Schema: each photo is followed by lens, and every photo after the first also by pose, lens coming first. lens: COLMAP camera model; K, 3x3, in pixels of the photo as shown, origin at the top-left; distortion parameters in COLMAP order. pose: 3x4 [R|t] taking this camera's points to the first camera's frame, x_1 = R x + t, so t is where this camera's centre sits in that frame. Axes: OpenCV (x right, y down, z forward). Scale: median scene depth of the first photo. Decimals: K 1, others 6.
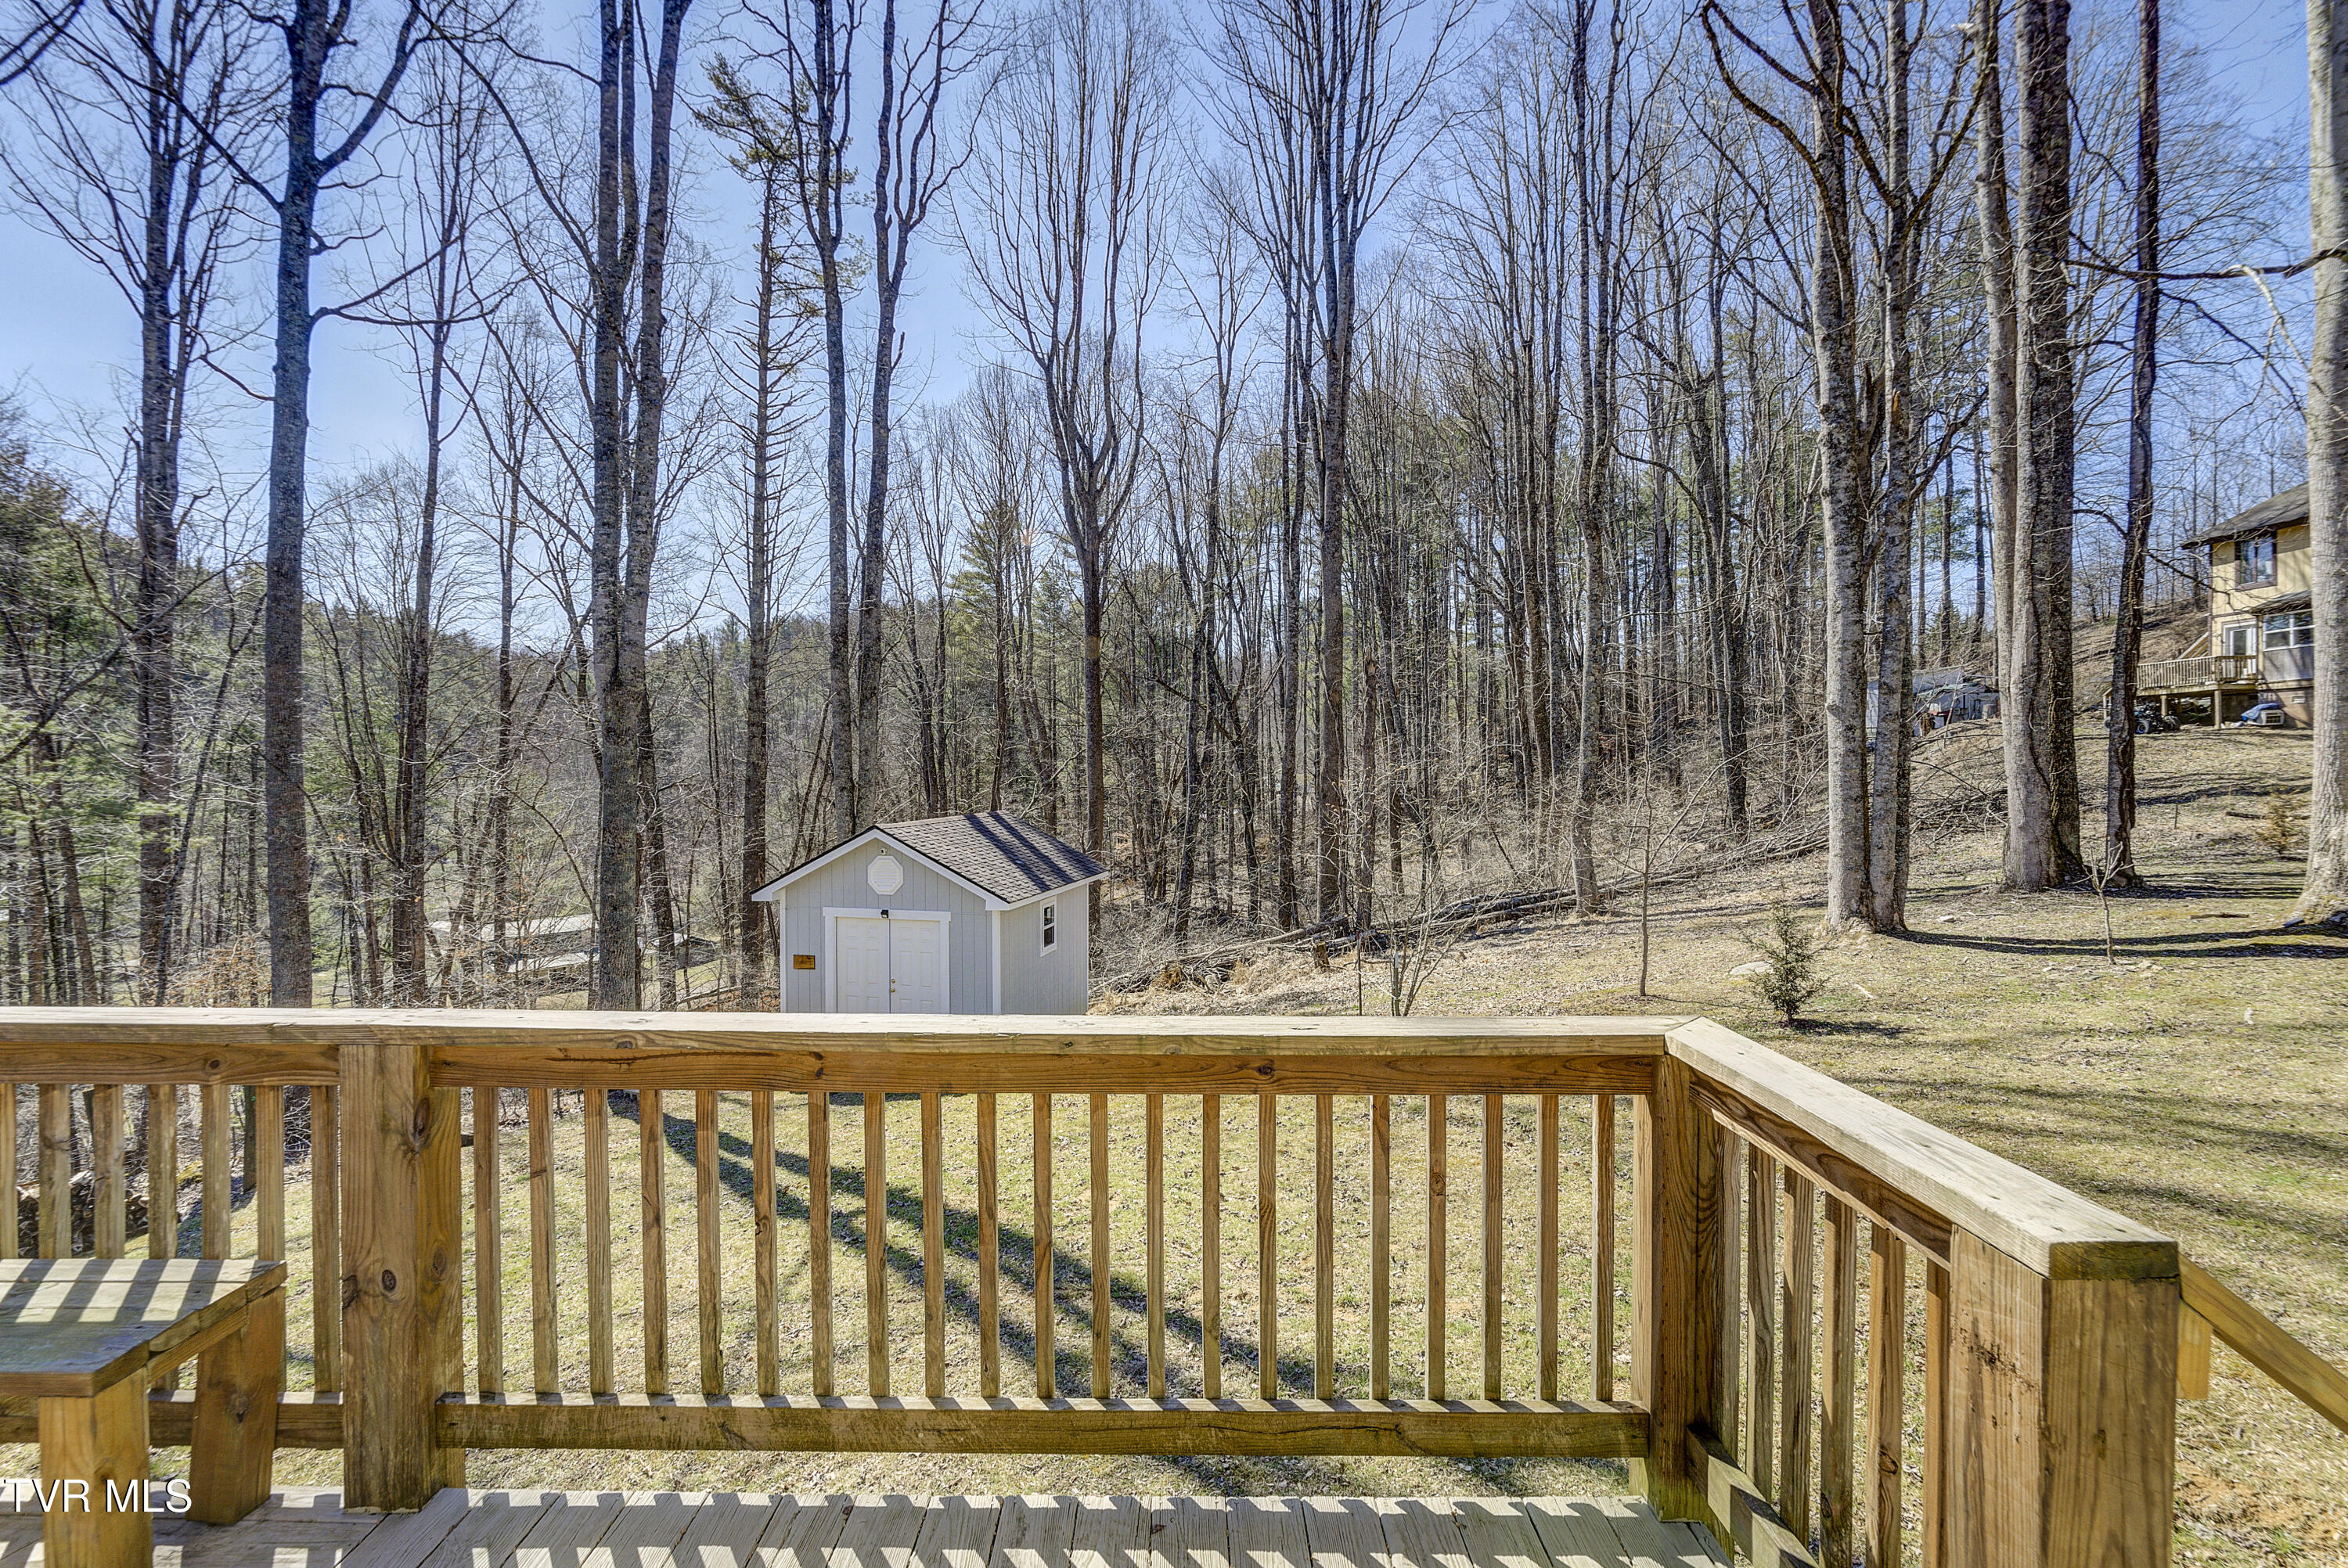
lens RADIAL K [[1048.0, 0, 1221.4], [0, 1048.0, 783.6], [0, 0, 1]] dist [0.000767, -0.000710]
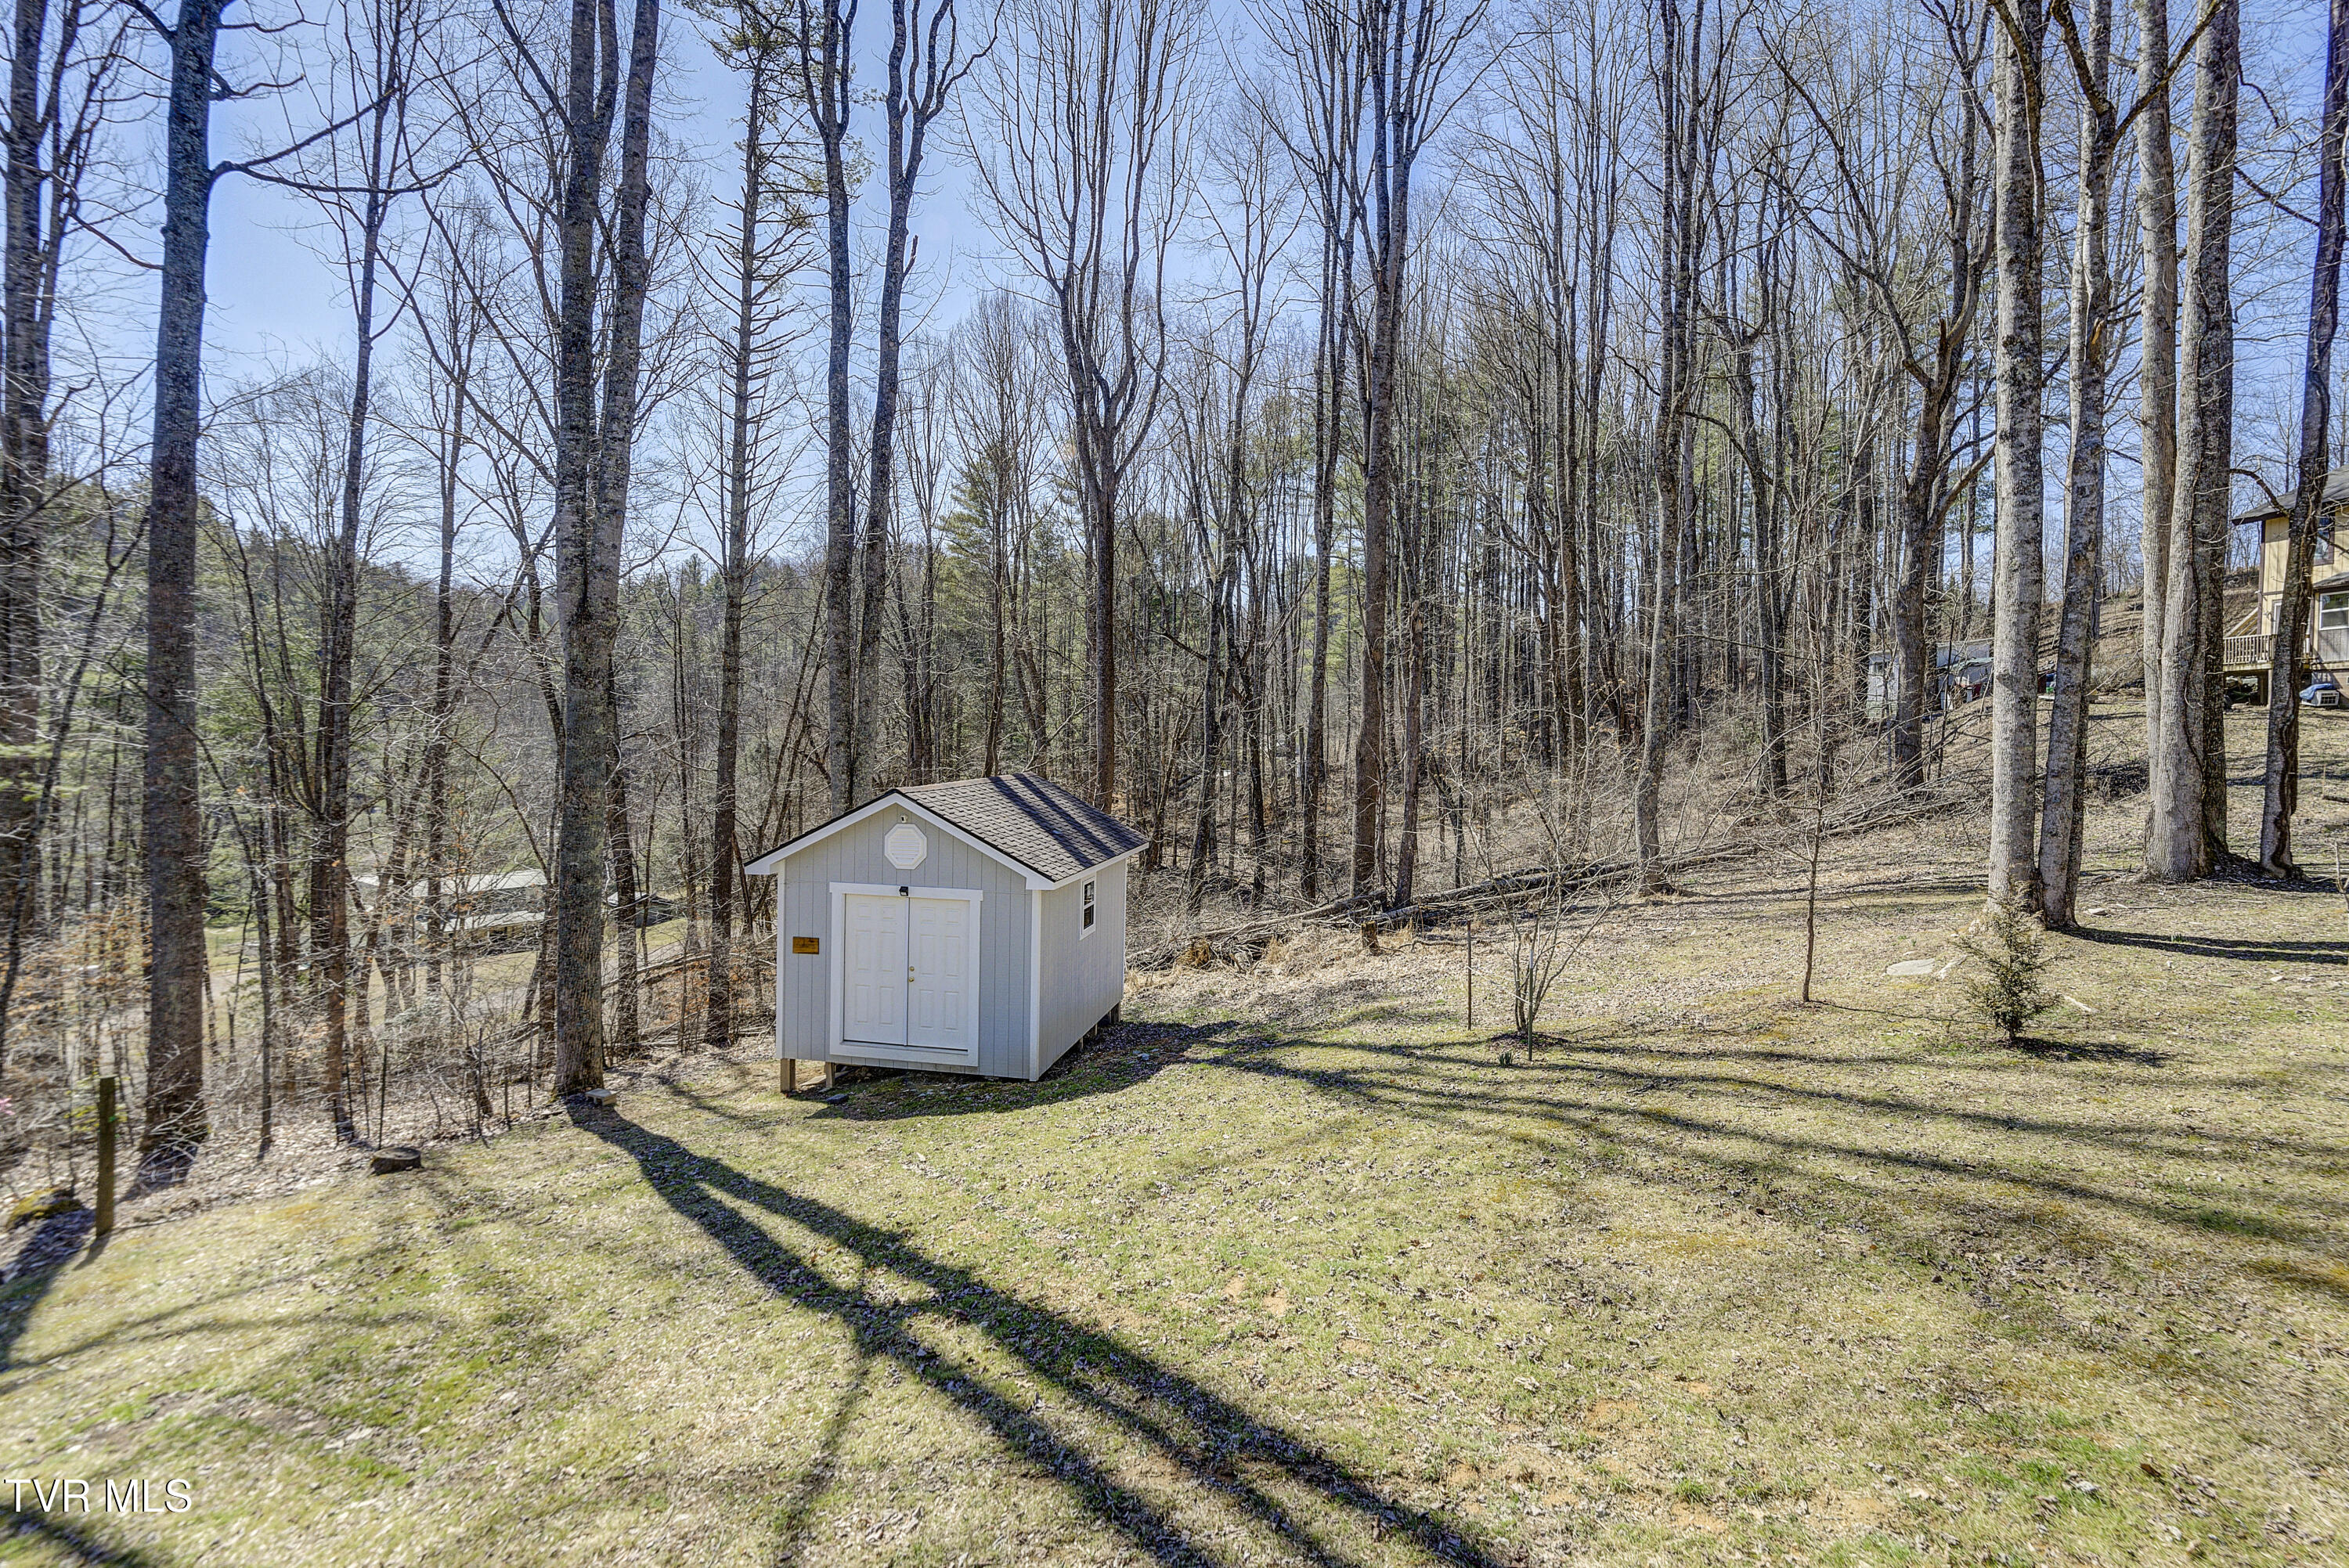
lens RADIAL K [[1037.4, 0, 1251.0], [0, 1037.4, 749.5], [0, 0, 1]] dist [-0.000914, 0.000889]
pose [[0.997793, 0.018630, 0.063735, -0.060089], [-0.019102, 0.999794, 0.006797, -0.002360], [-0.063595, -0.008000, 0.997944, 0.084472]]
